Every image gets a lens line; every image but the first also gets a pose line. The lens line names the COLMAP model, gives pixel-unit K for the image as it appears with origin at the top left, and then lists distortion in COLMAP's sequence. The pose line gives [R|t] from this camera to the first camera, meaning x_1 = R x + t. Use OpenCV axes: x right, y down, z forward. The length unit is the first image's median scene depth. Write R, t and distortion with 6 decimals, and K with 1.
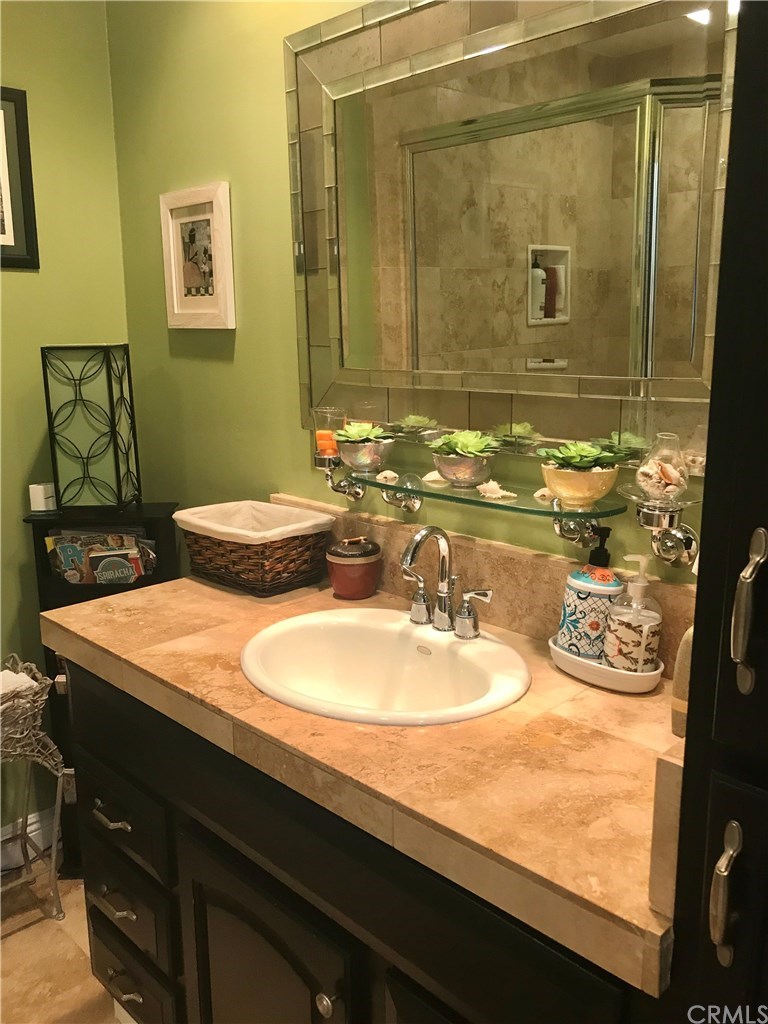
lens RADIAL K [[878.8, 0, 384.3], [0, 878.8, 499.9], [0, 0, 1]] dist [0.010498, 0.005449]
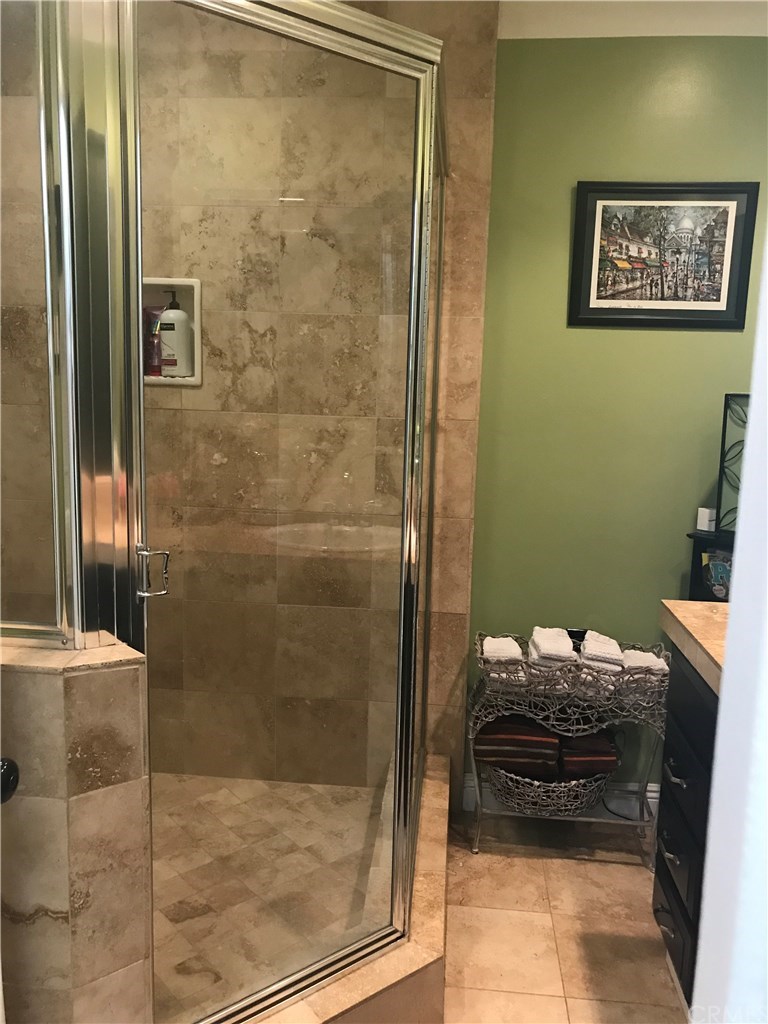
lens RADIAL K [[847.7, 0, 384.0], [0, 847.7, 512.0], [0, 0, 1]] dist [0.027800, -0.010902]
pose [[0.653990, 0.152961, -0.740878, 0.183083], [-0.188064, 0.981474, 0.036626, 0.028109], [0.732754, 0.115379, 0.670641, -0.094787]]
